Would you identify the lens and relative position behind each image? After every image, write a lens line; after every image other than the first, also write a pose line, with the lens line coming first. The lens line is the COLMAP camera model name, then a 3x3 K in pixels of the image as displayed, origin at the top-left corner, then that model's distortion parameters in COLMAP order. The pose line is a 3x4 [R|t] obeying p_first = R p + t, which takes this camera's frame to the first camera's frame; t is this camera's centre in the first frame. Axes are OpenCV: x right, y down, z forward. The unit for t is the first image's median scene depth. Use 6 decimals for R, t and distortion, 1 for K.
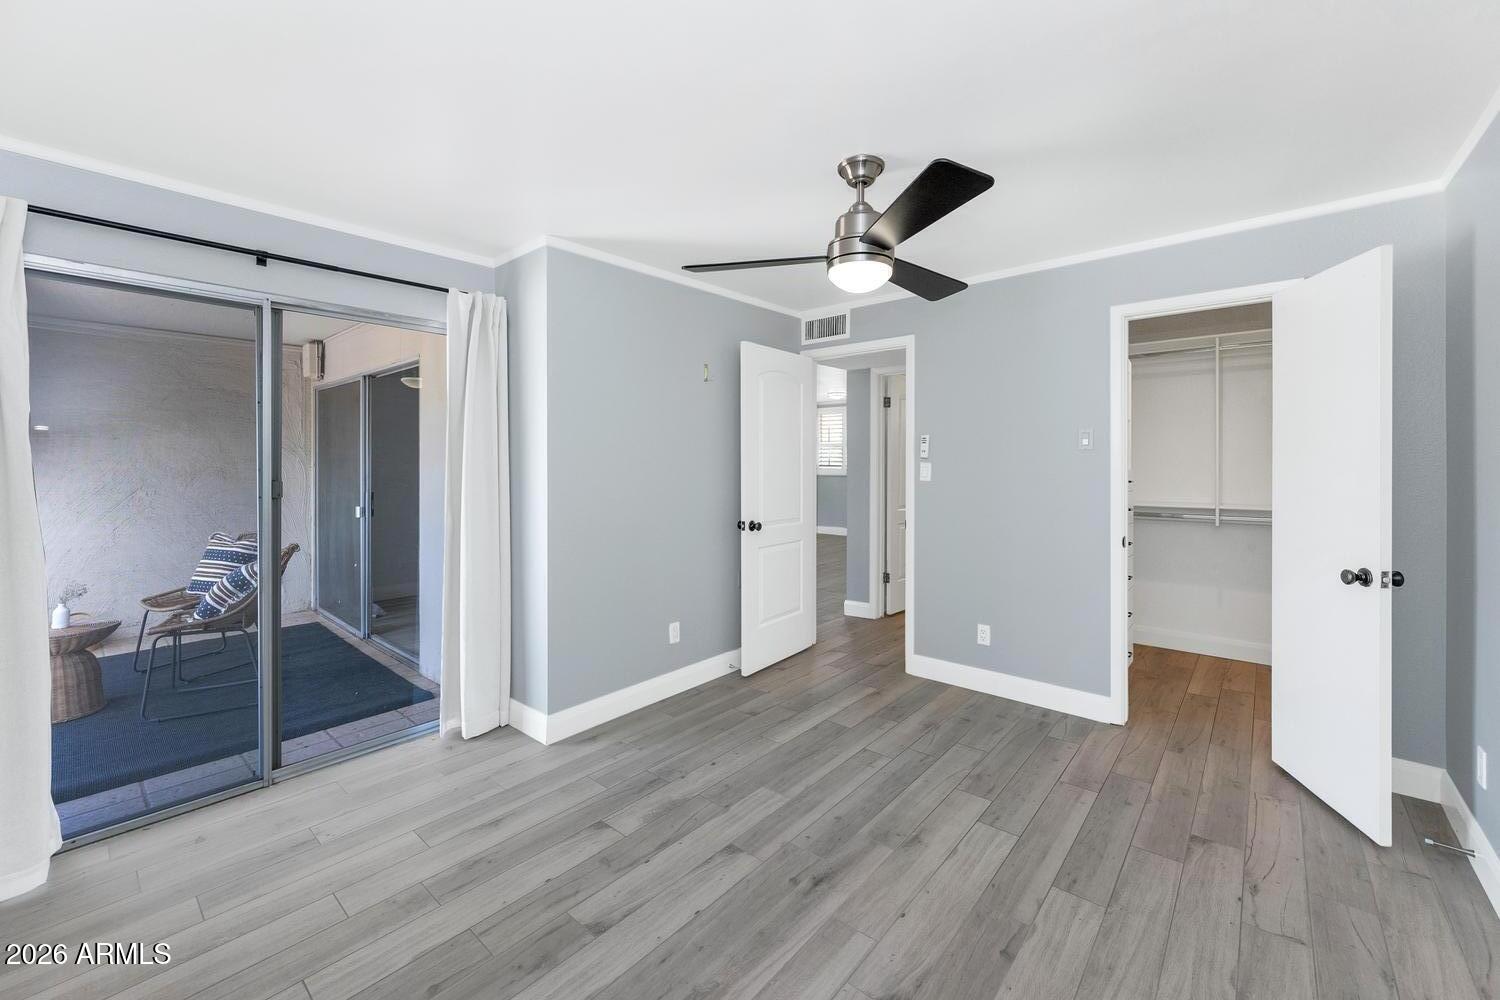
lens RADIAL K [[597.9, 0, 750.8], [0, 597.9, 475.4], [0, 0, 1]] dist [0.000147, -0.000197]
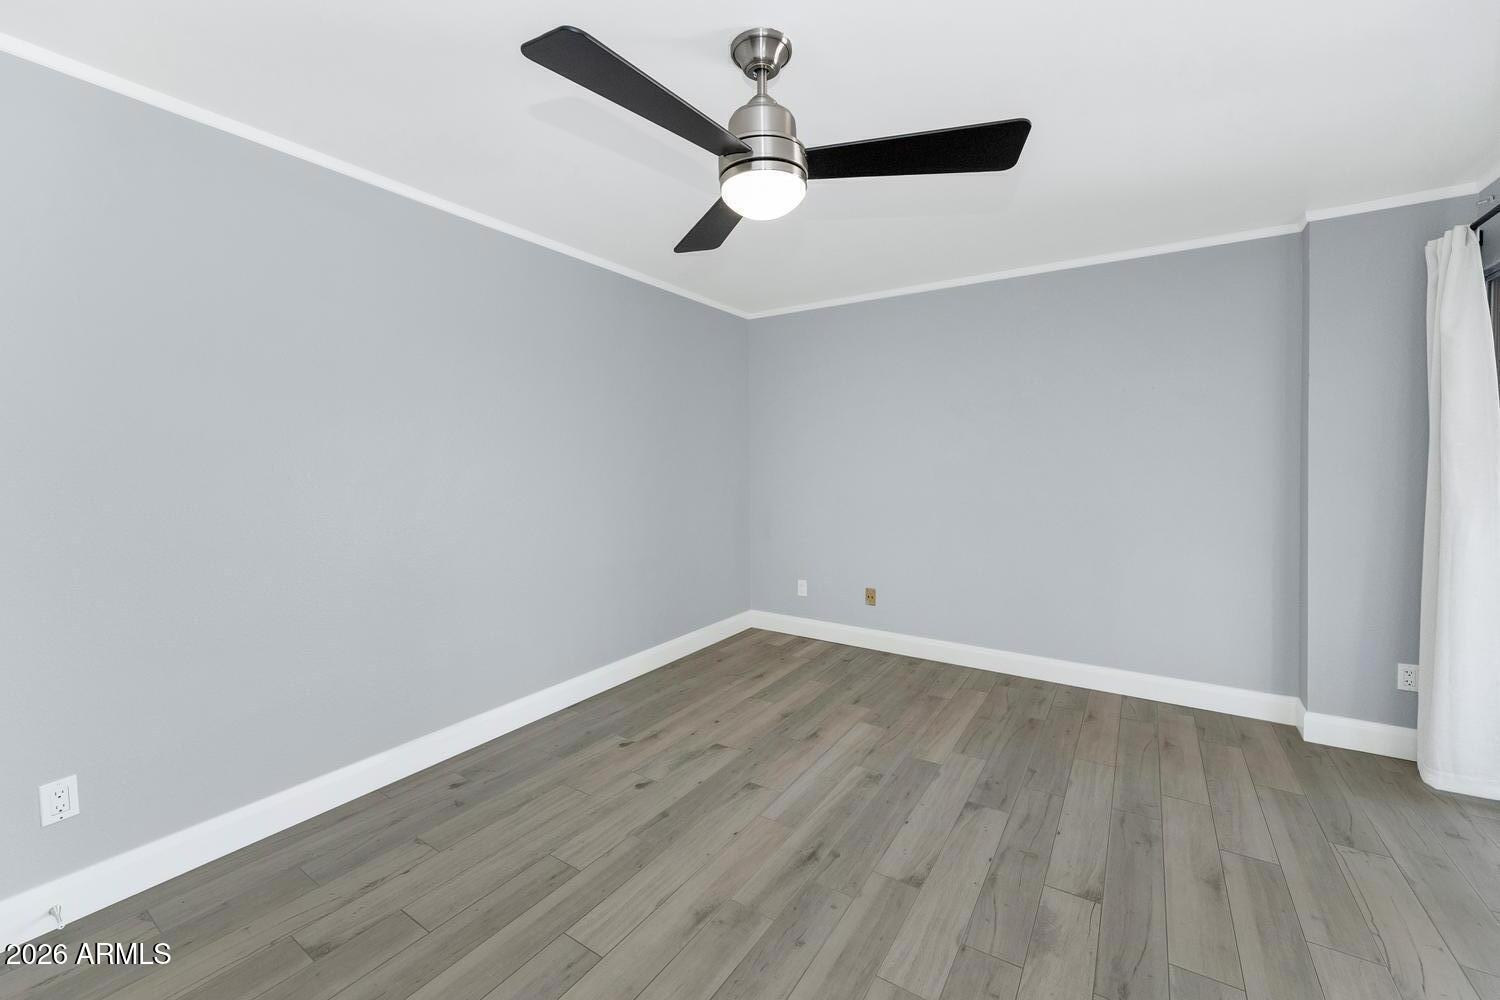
lens RADIAL K [[597.9, 0, 750.8], [0, 597.9, 475.4], [0, 0, 1]] dist [0.000147, -0.000197]
pose [[-0.991397, 0.011148, -0.130417, 0.329301], [0.005374, 0.998993, 0.044543, -0.013003], [0.130782, 0.043459, -0.990458, 1.897483]]
